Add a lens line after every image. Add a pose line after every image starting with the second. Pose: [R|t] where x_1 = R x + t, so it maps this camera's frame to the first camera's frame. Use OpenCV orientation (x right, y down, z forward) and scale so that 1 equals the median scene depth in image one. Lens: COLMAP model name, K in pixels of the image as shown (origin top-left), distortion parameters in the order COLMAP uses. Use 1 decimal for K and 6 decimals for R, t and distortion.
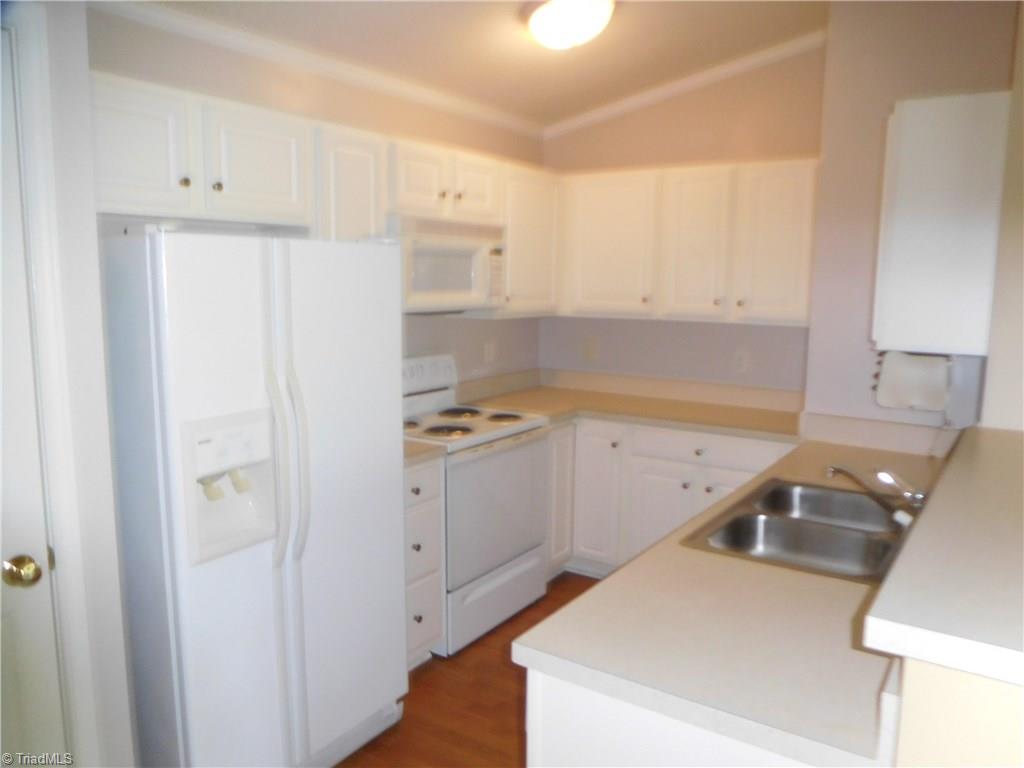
lens RADIAL K [[748.9, 0, 513.5], [0, 748.9, 383.4], [0, 0, 1]] dist [-0.005195, -0.006946]
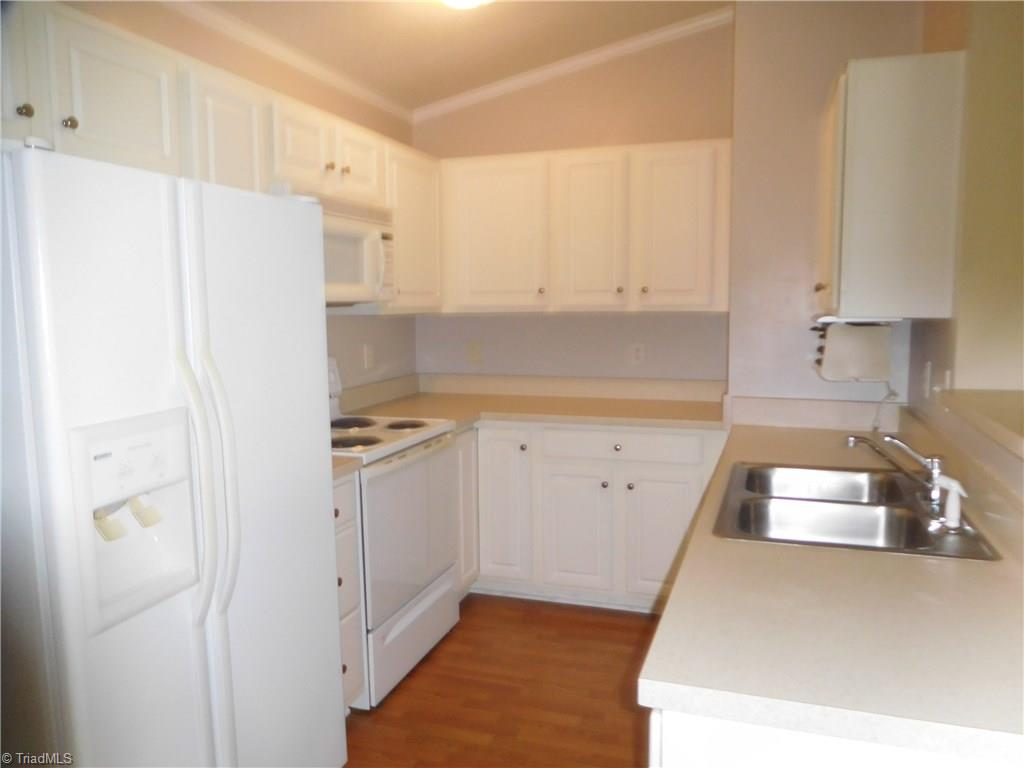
lens RADIAL K [[748.9, 0, 511.0], [0, 748.9, 385.3], [0, 0, 1]] dist [-0.005195, -0.006946]
pose [[0.965744, -0.049052, 0.254818, -0.125252], [0.056297, 0.998189, -0.021213, 0.027517], [-0.253316, 0.034831, 0.966756, 0.129339]]
